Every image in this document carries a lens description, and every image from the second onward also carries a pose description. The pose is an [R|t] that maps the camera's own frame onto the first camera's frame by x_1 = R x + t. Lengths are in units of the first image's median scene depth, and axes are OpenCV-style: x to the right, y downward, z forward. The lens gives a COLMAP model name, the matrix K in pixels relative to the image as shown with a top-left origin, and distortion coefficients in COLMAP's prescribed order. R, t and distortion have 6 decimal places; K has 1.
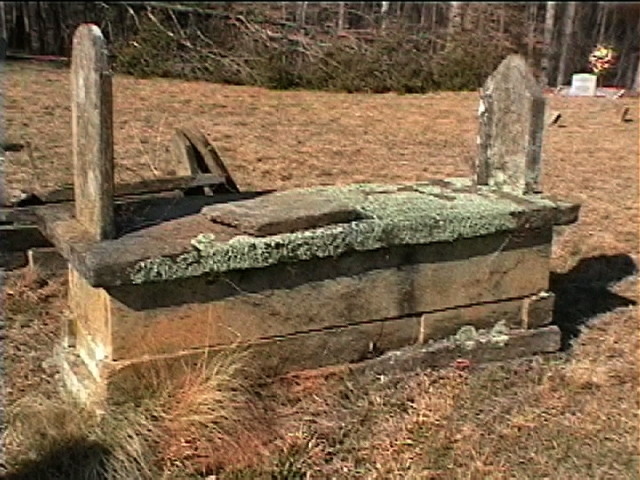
lens RADIAL K [[947.0, 0, 307.2], [0, 947.0, 242.3], [0, 0, 1]] dist [-0.161919, 1.406171]
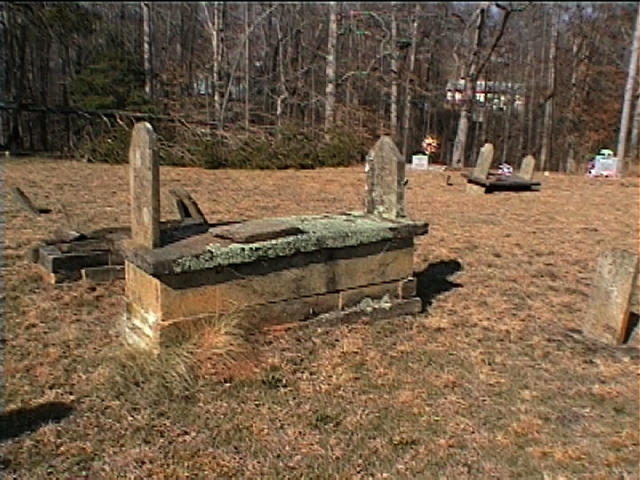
lens RADIAL K [[695.5, 0, 320.0], [0, 695.5, 240.0], [0, 0, 1]] dist [-0.167754, 0.017605]
pose [[0.990087, -0.039209, 0.134873, -0.071800], [0.047209, 0.997278, -0.056638, 0.052664], [-0.132285, 0.062444, 0.989243, -0.197732]]
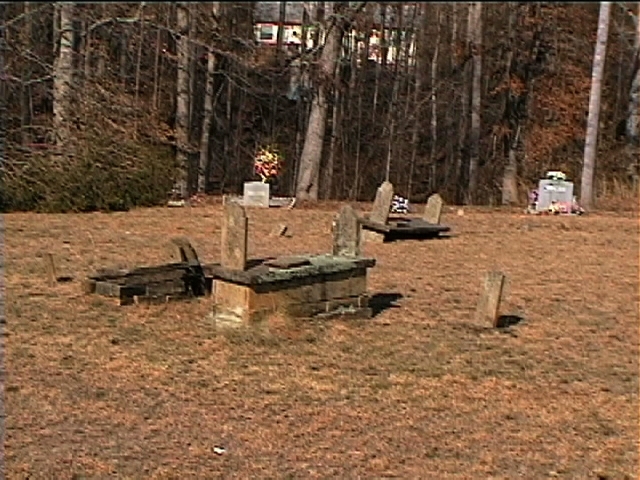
lens RADIAL K [[1458.1, 0, 320.0], [0, 1458.1, 240.0], [0, 0, 1]] dist [-0.029214, -0.037193]
pose [[0.936477, -0.039131, 0.348539, -1.314140], [0.084051, 0.989838, -0.114703, 0.372735], [-0.340509, 0.136712, 0.930249, -2.828982]]
